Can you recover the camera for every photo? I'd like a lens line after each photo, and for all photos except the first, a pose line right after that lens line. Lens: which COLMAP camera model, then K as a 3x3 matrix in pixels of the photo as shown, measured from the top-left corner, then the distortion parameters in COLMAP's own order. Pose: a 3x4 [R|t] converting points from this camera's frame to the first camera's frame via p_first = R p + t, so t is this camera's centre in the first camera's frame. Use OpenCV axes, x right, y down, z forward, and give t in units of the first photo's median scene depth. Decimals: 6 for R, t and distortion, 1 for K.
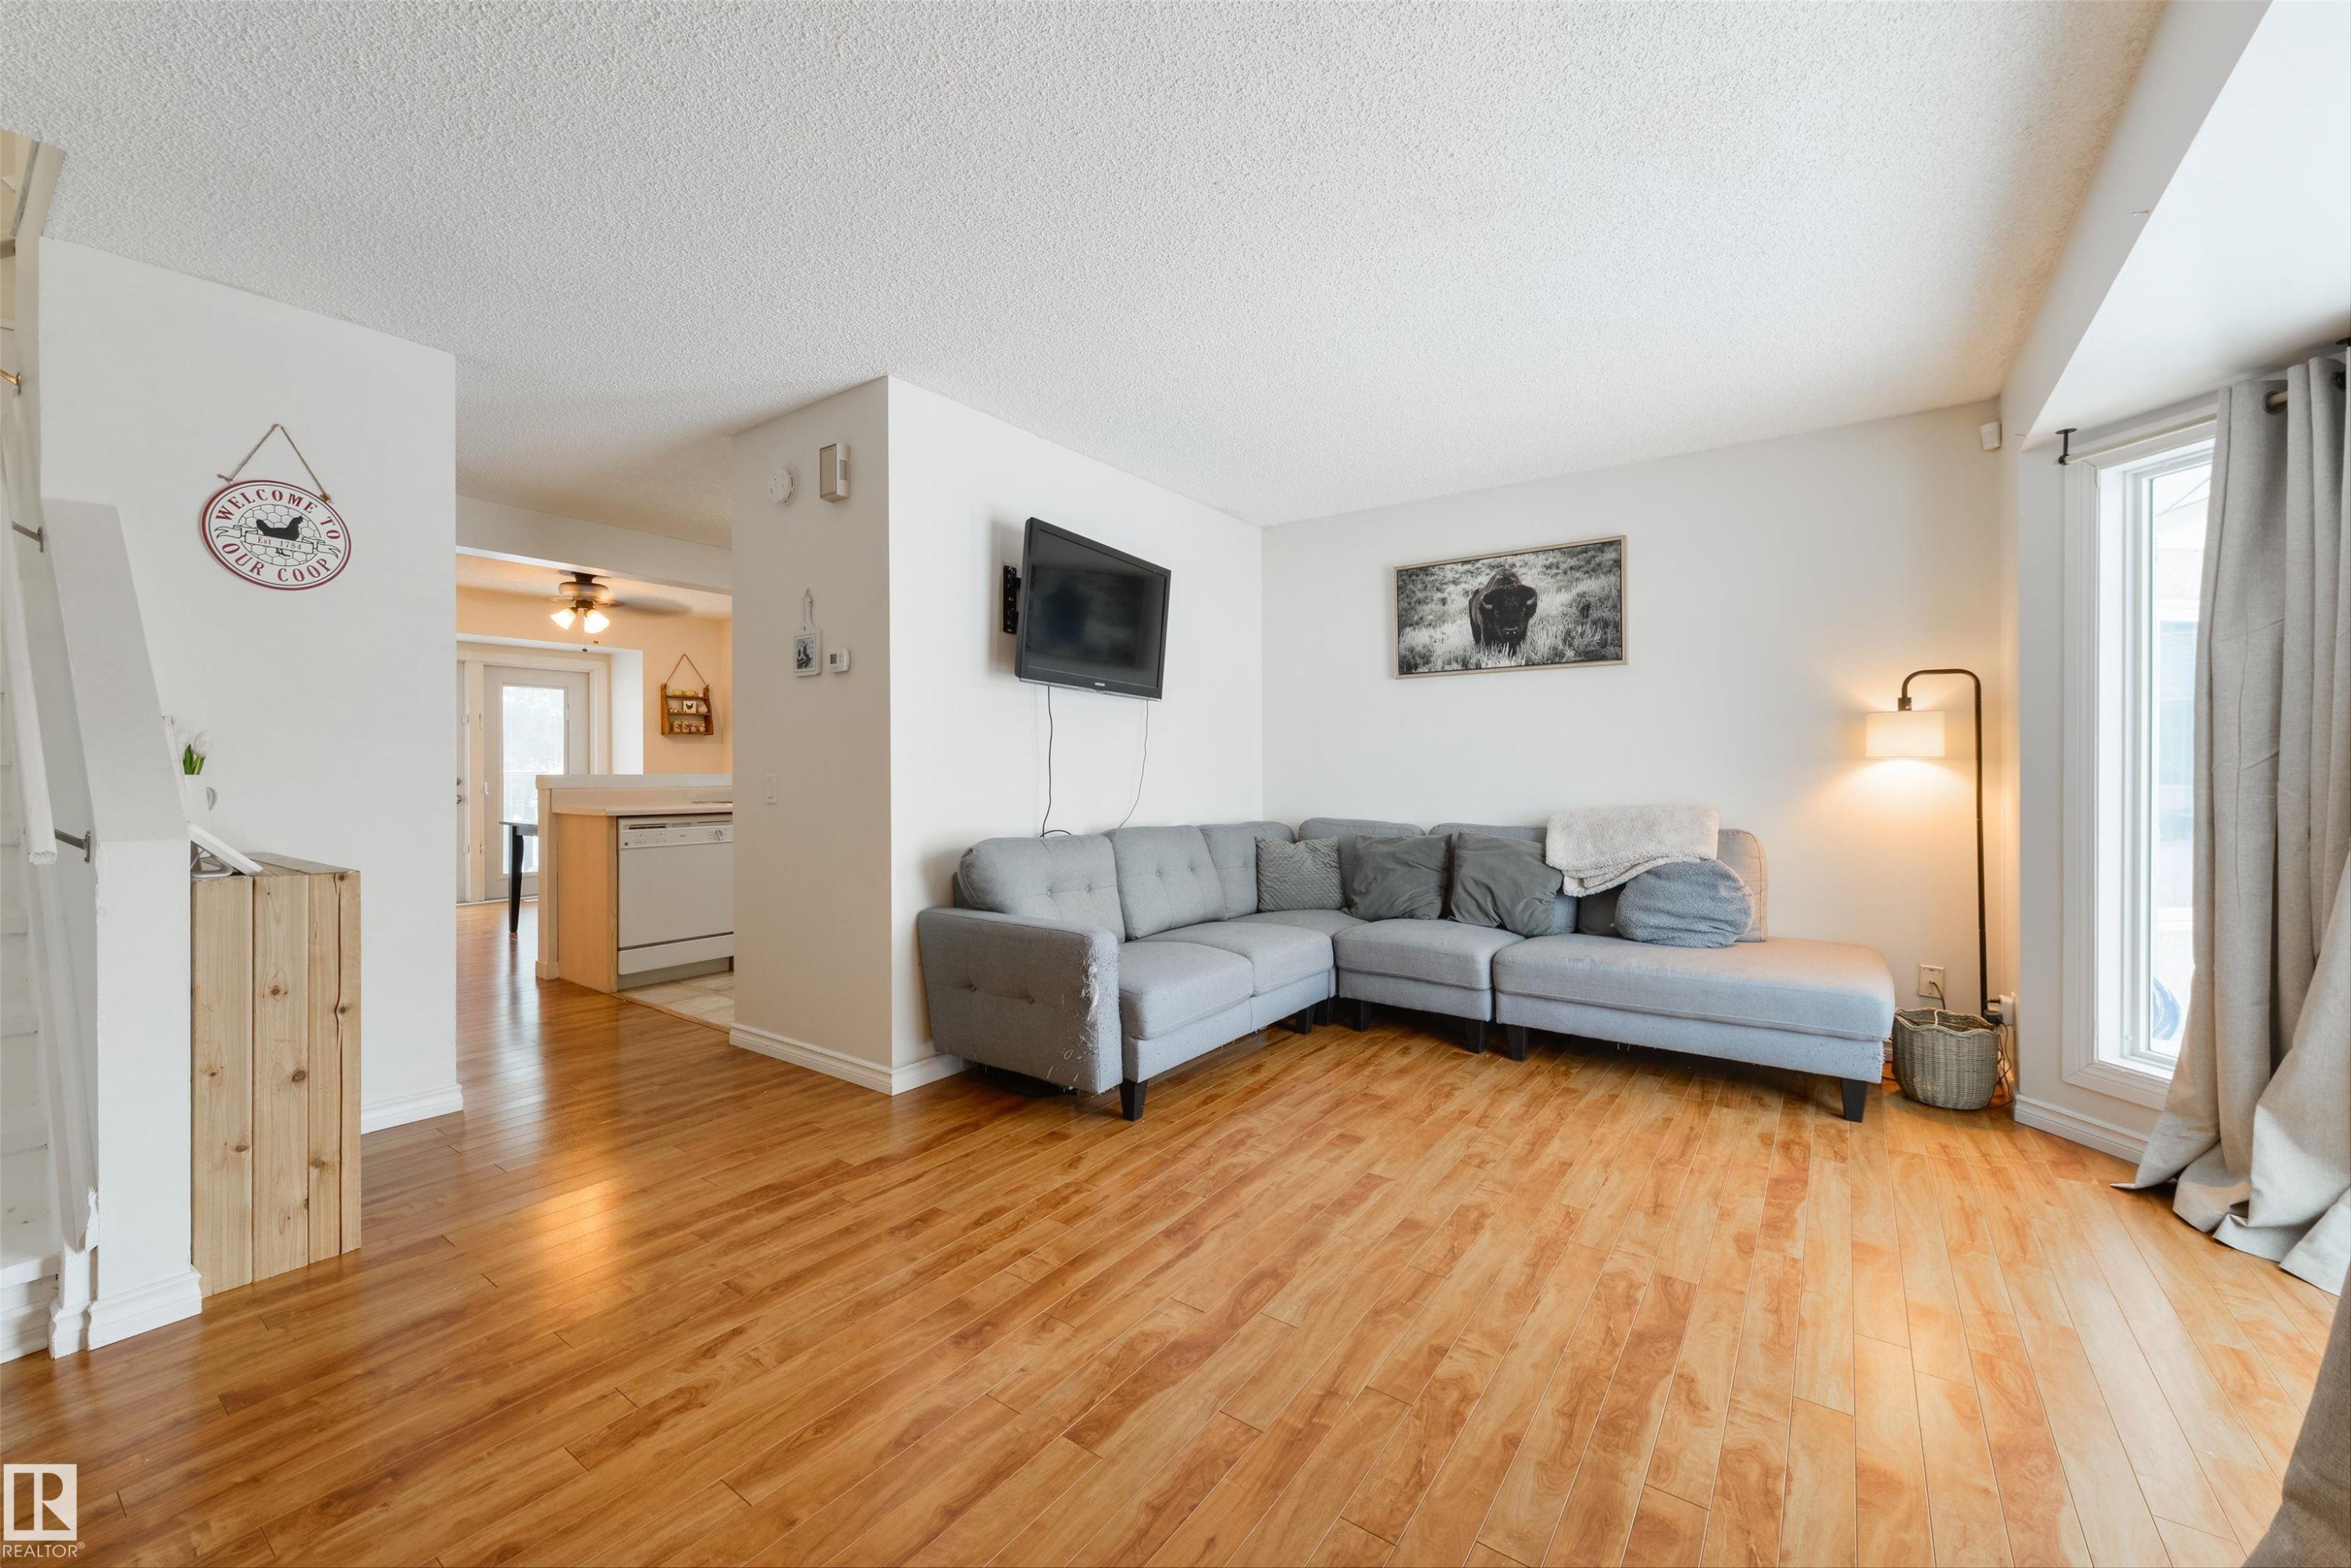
lens RADIAL K [[918.8, 0, 1203.5], [0, 918.8, 767.3], [0, 0, 1]] dist [0.003475, -0.002185]
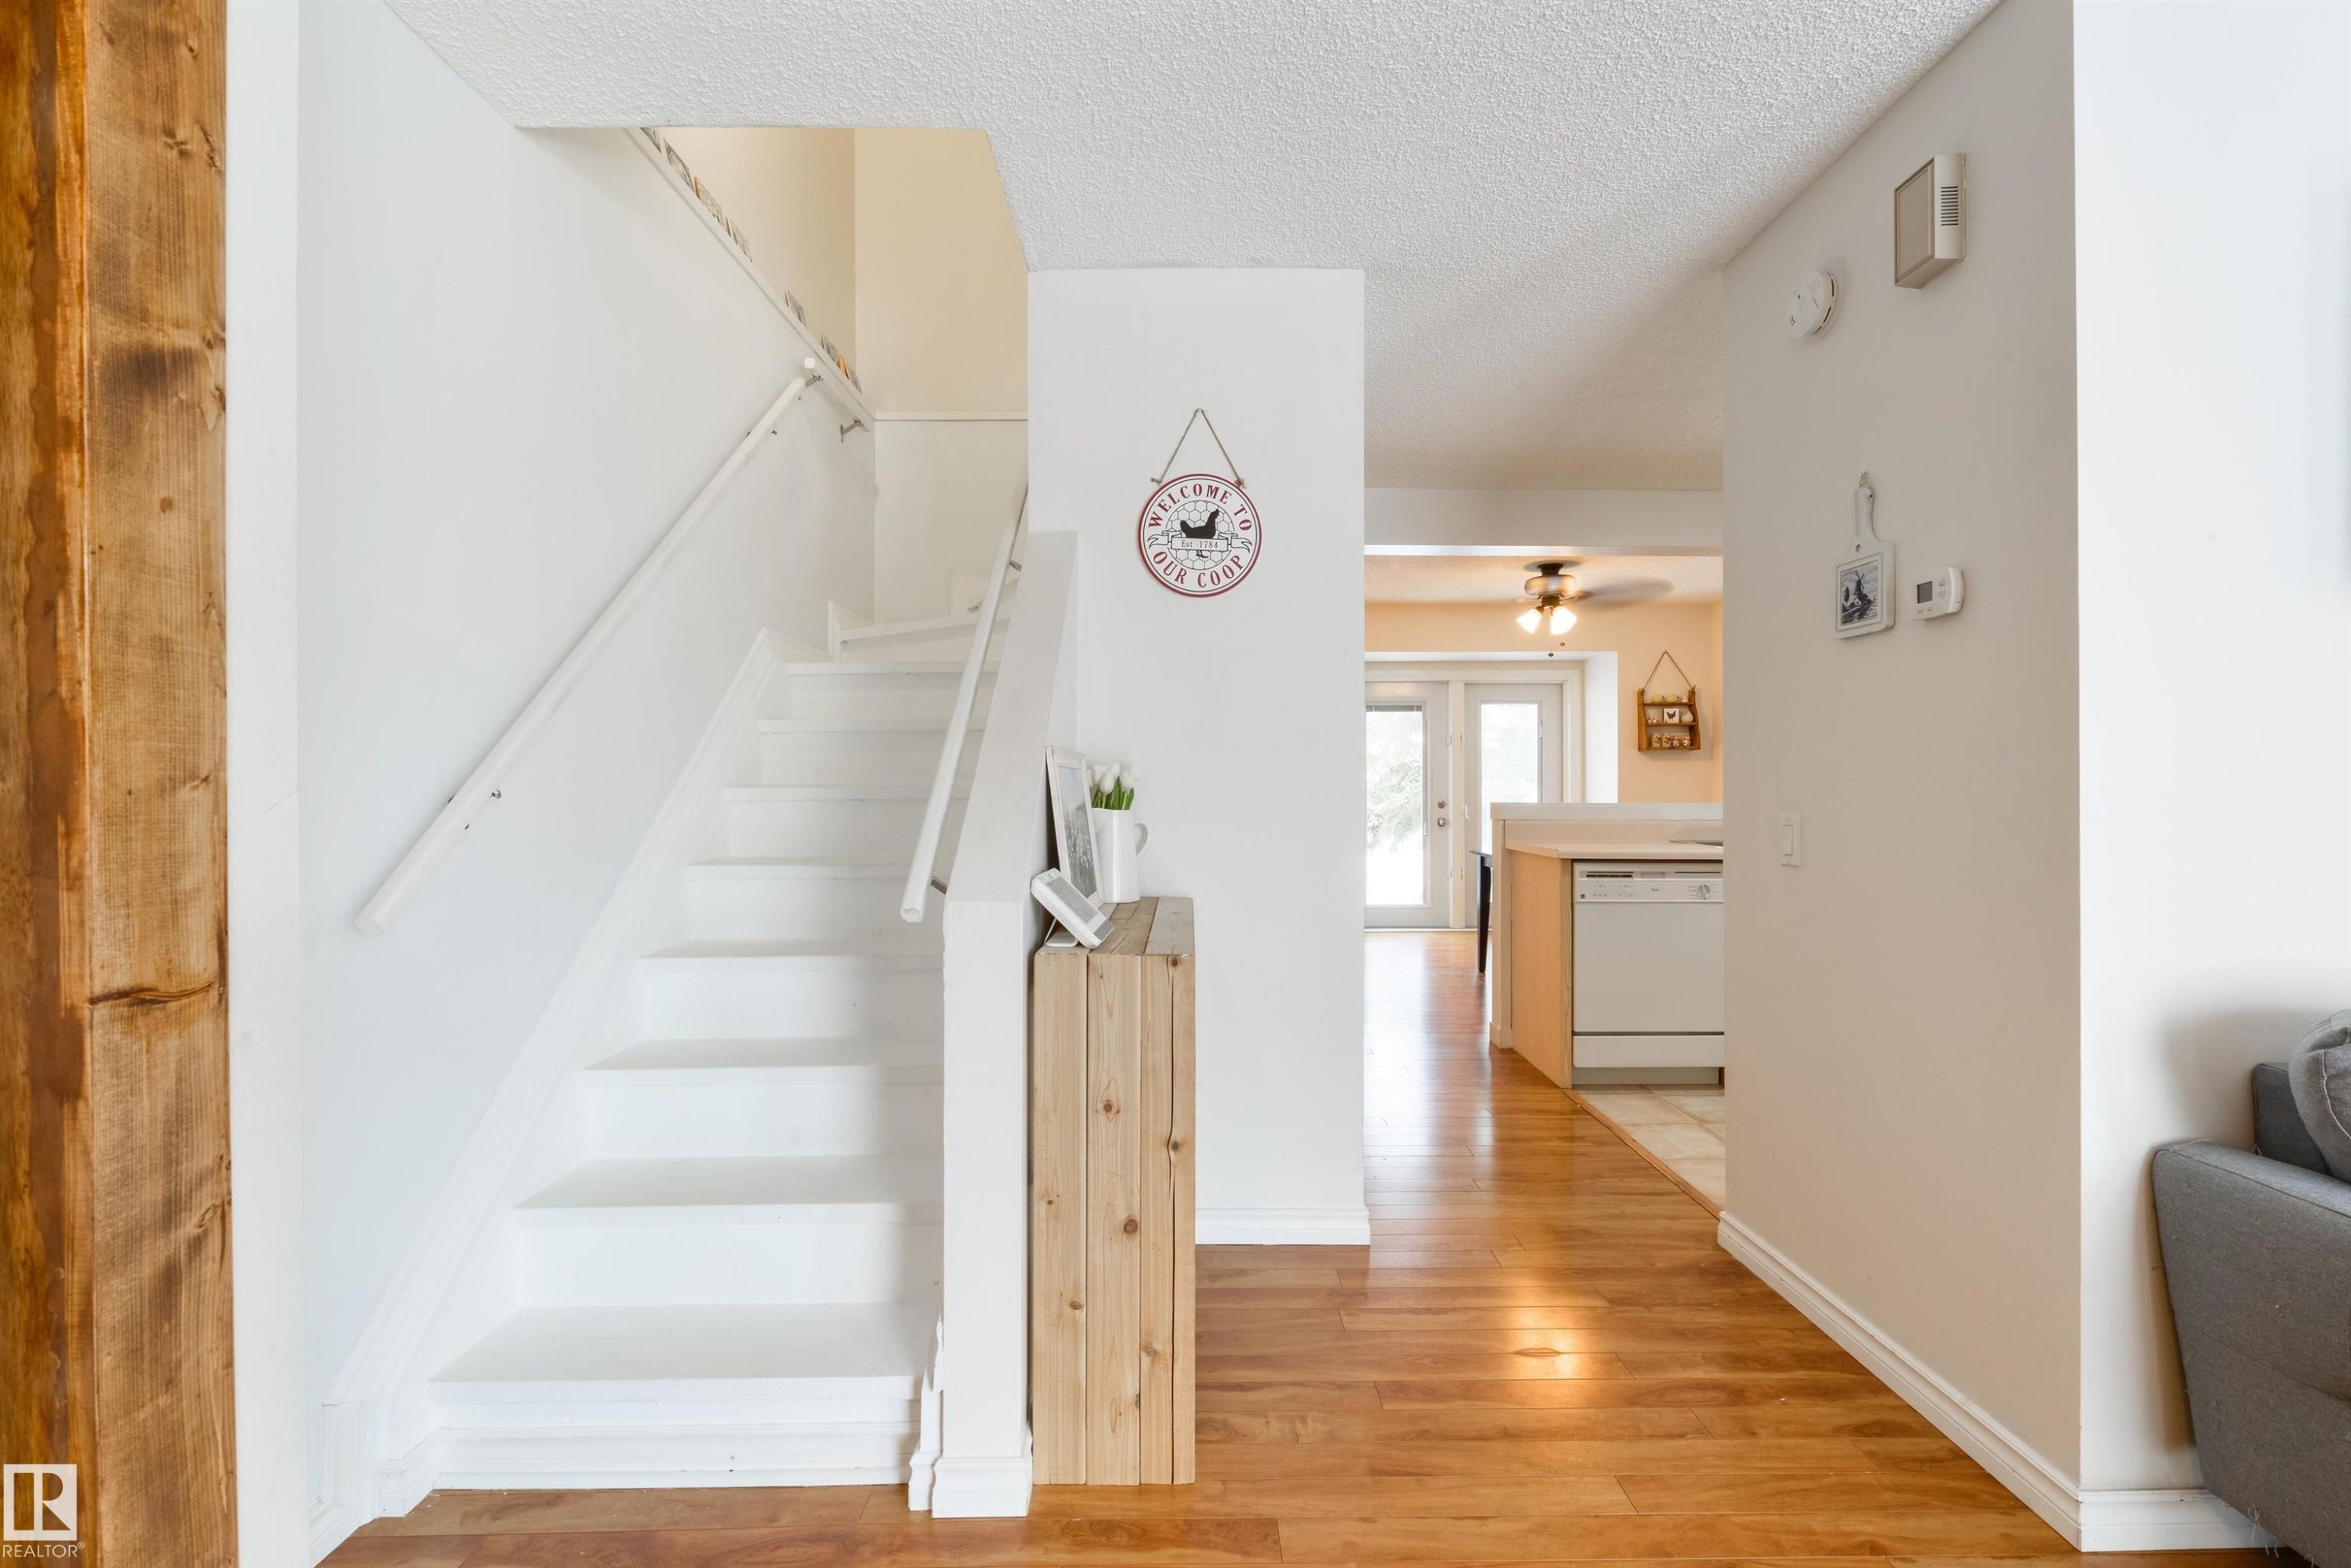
lens RADIAL K [[1015.2, 0, 1183.5], [0, 1015.2, 785.4], [0, 0, 1]] dist [0.003791, -0.001193]
pose [[0.570375, 0.001481, -0.821383, -0.219353], [-0.001023, 0.999999, 0.001093, -0.015688], [0.821384, 0.000217, 0.570376, 0.434003]]
